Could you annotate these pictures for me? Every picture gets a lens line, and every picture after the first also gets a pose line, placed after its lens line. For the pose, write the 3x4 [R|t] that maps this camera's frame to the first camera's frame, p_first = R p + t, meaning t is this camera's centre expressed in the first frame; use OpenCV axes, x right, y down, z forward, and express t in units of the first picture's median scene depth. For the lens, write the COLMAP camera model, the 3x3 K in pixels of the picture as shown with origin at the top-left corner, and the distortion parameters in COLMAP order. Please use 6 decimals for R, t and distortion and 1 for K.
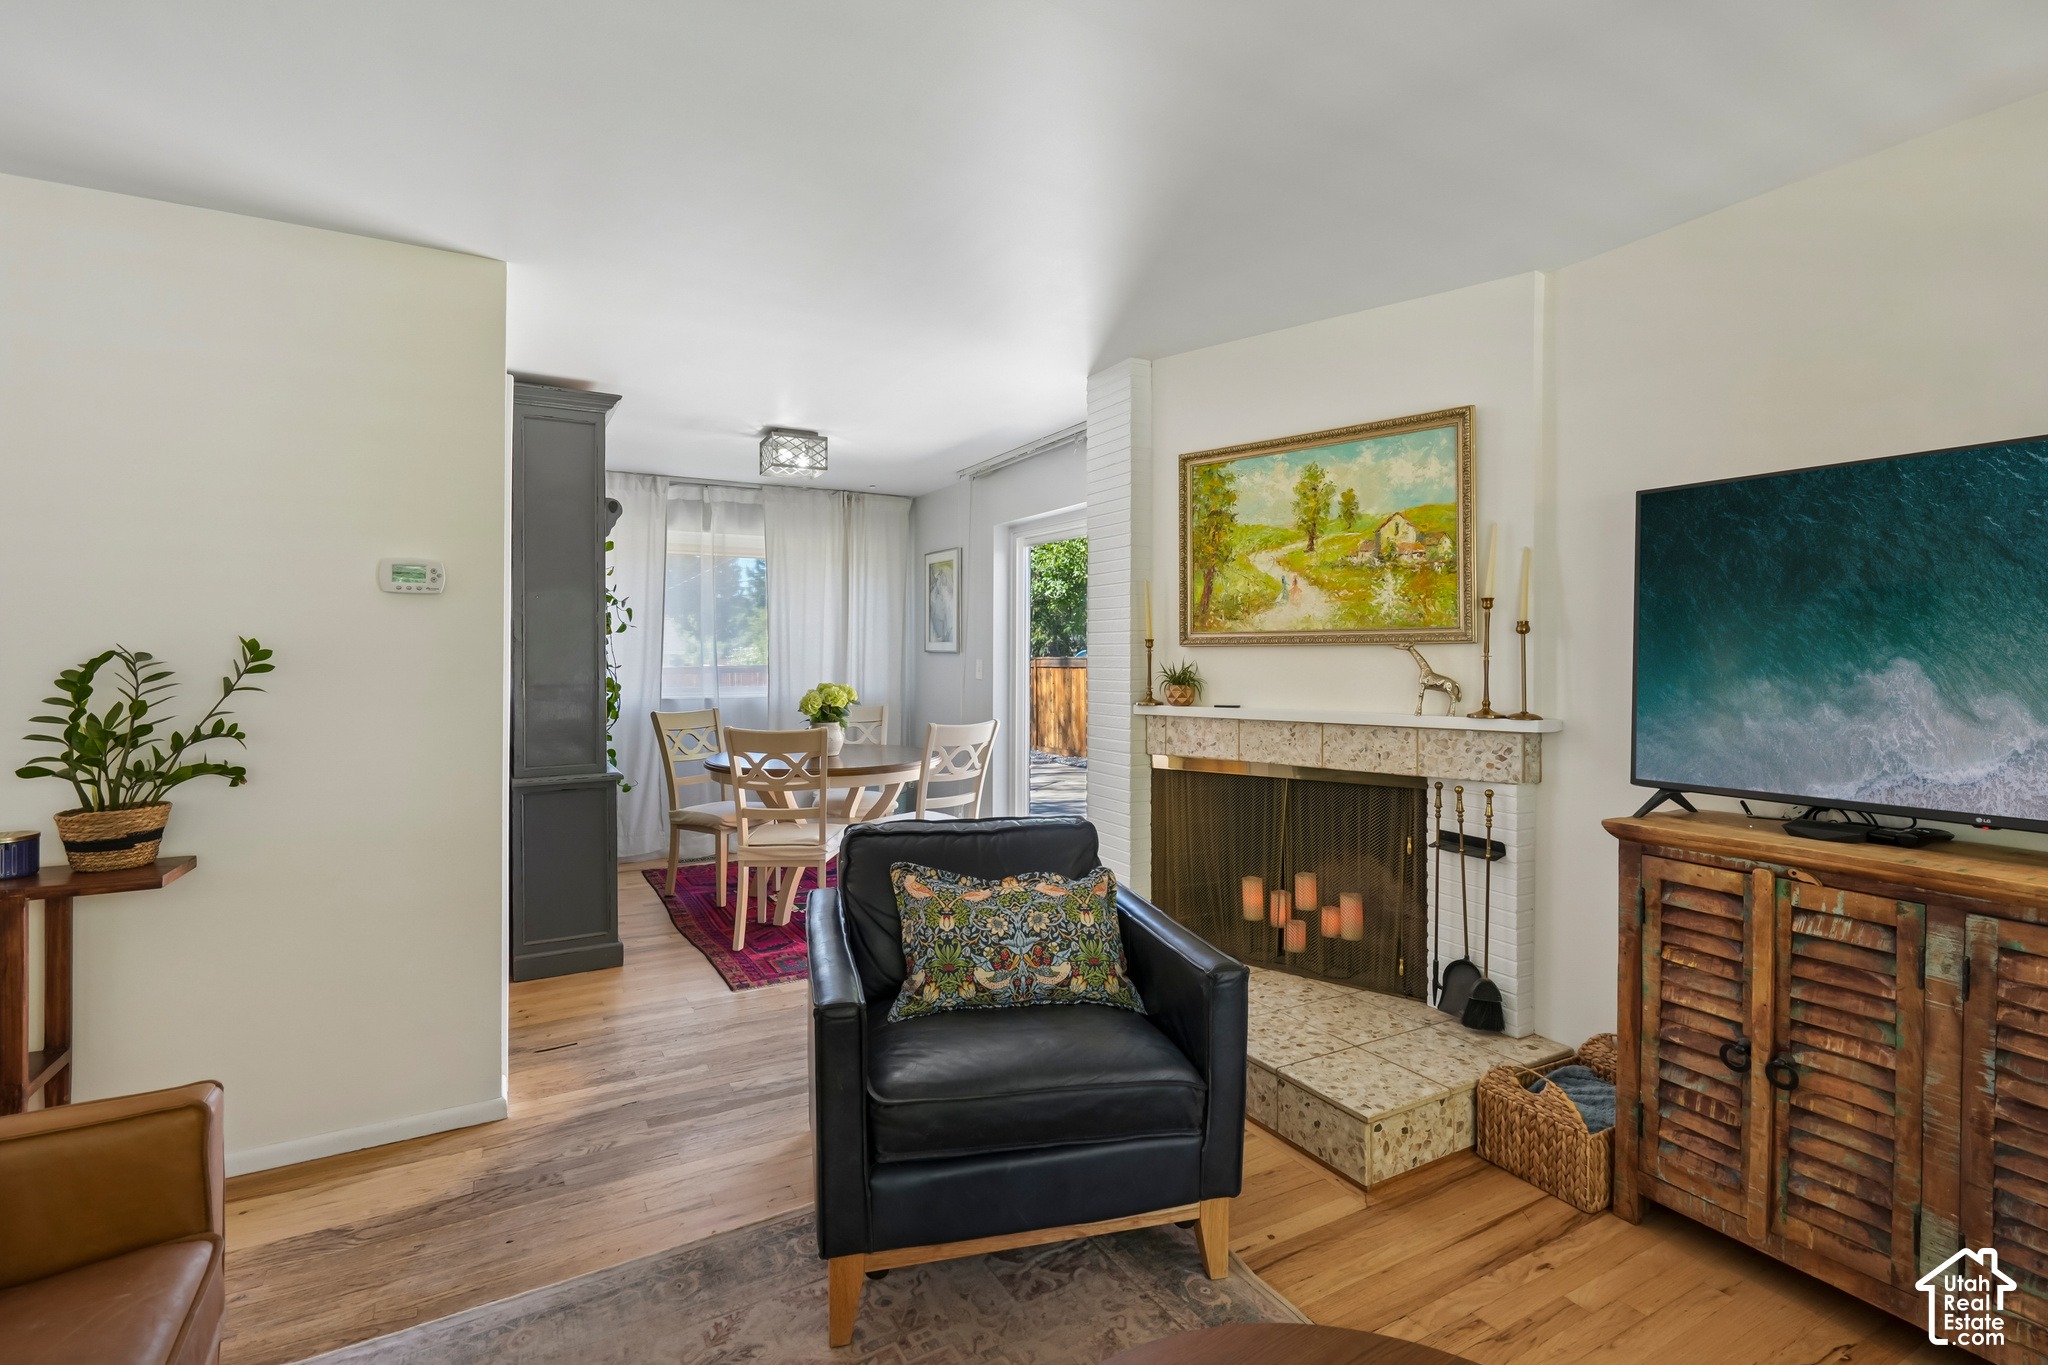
lens RADIAL K [[944.6, 0, 1018.2], [0, 944.6, 645.7], [0, 0, 1]] dist [-0.000254, 0.000125]
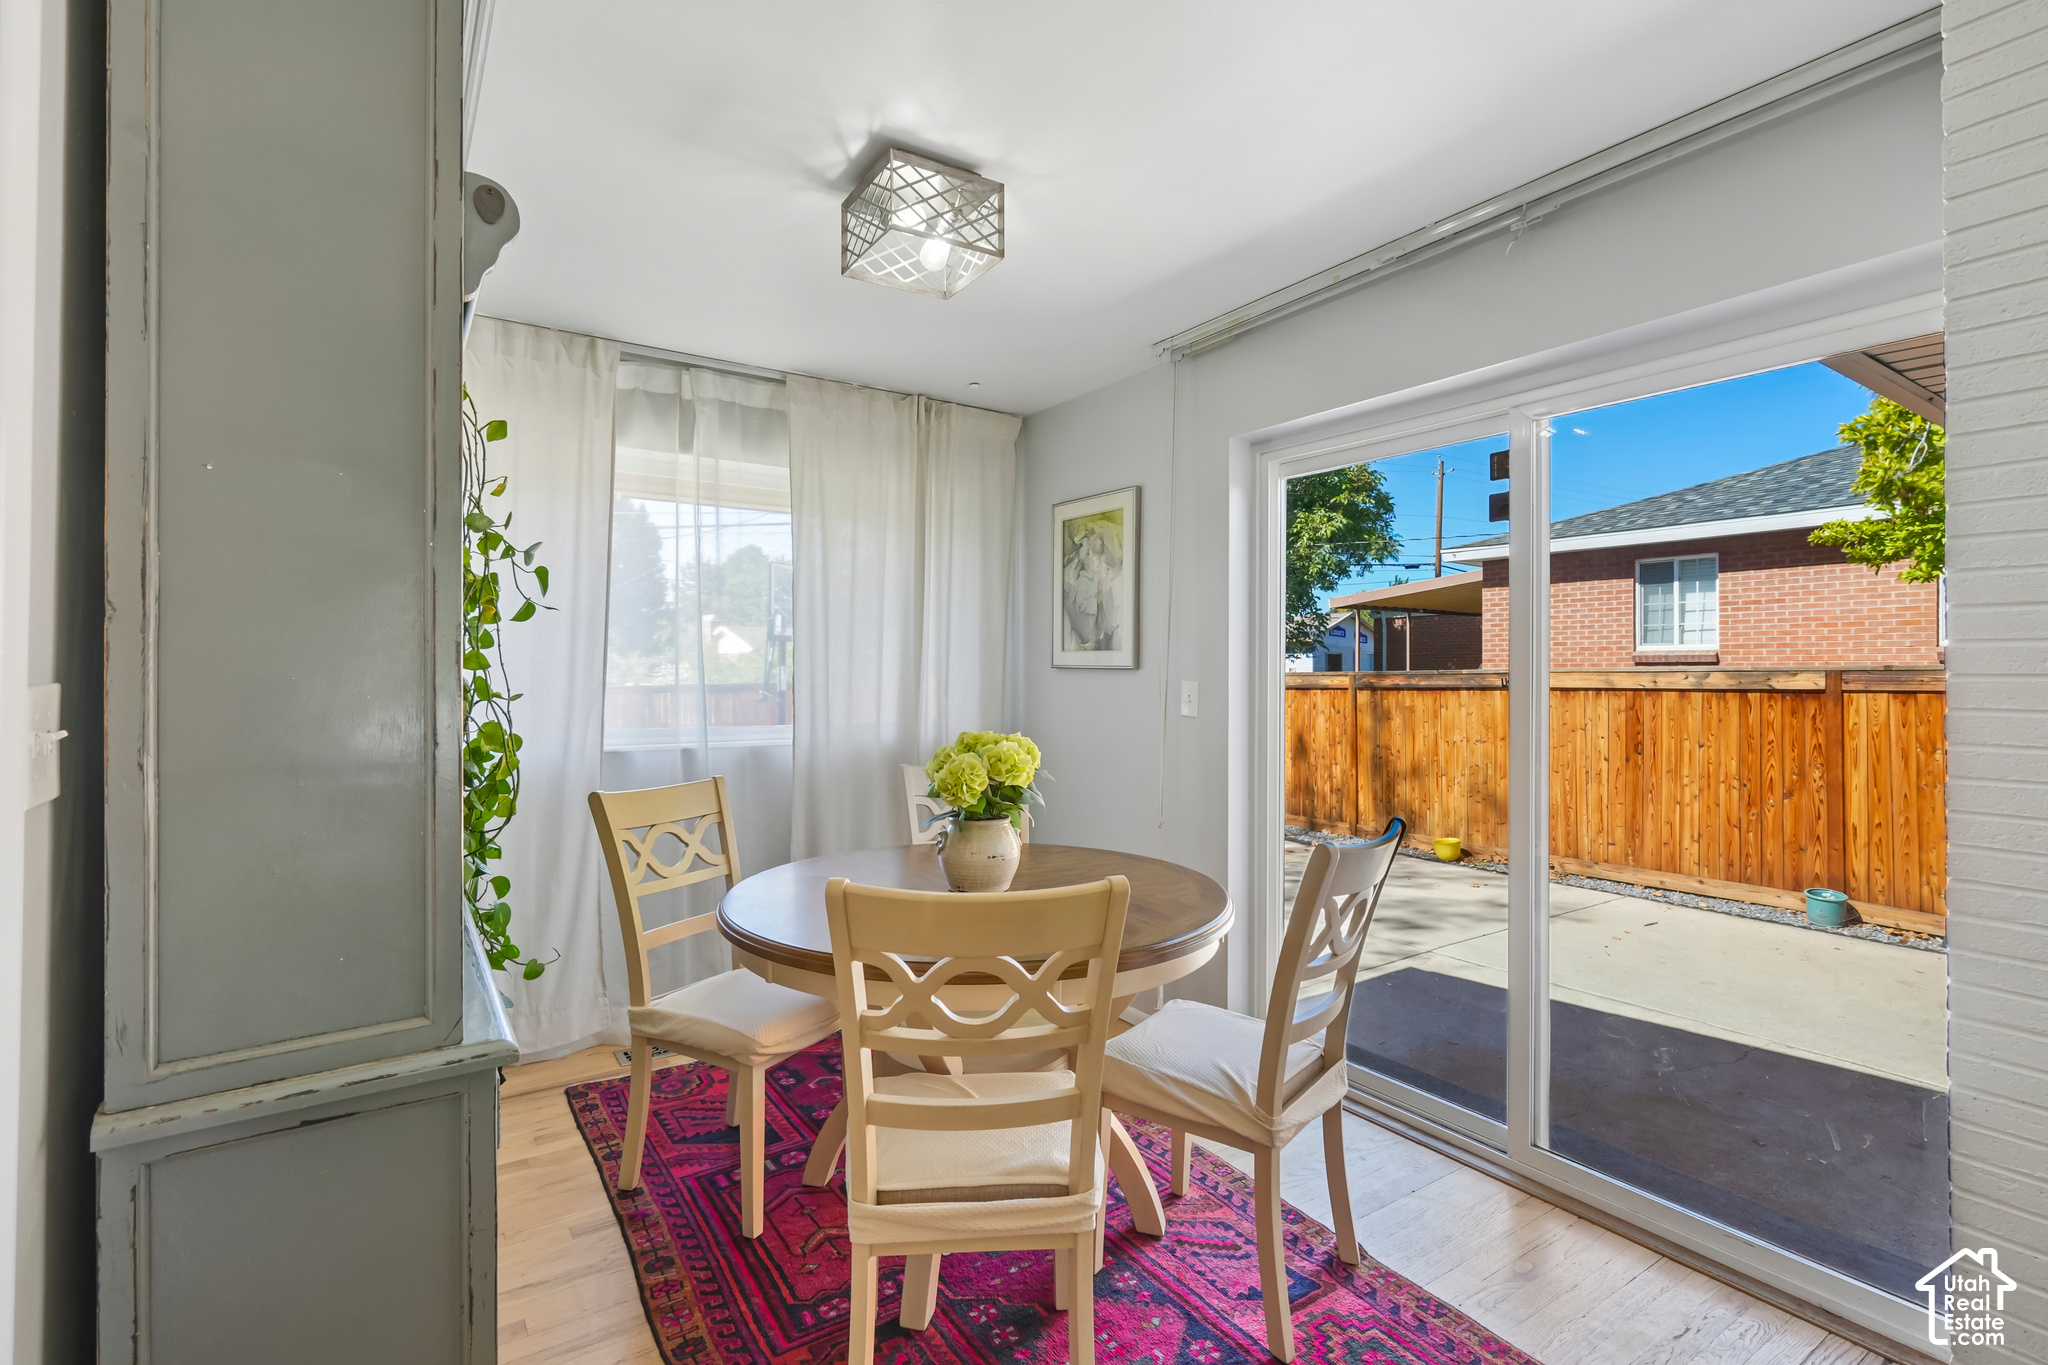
lens RADIAL K [[944.6, 0, 1012.2], [0, 944.6, 661.4], [0, 0, 1]] dist [-0.000254, 0.000125]
pose [[0.997551, 0.003642, 0.069850, -0.319613], [-0.003347, 0.999985, -0.004329, 0.009703], [-0.069865, 0.004085, 0.997548, 0.779939]]
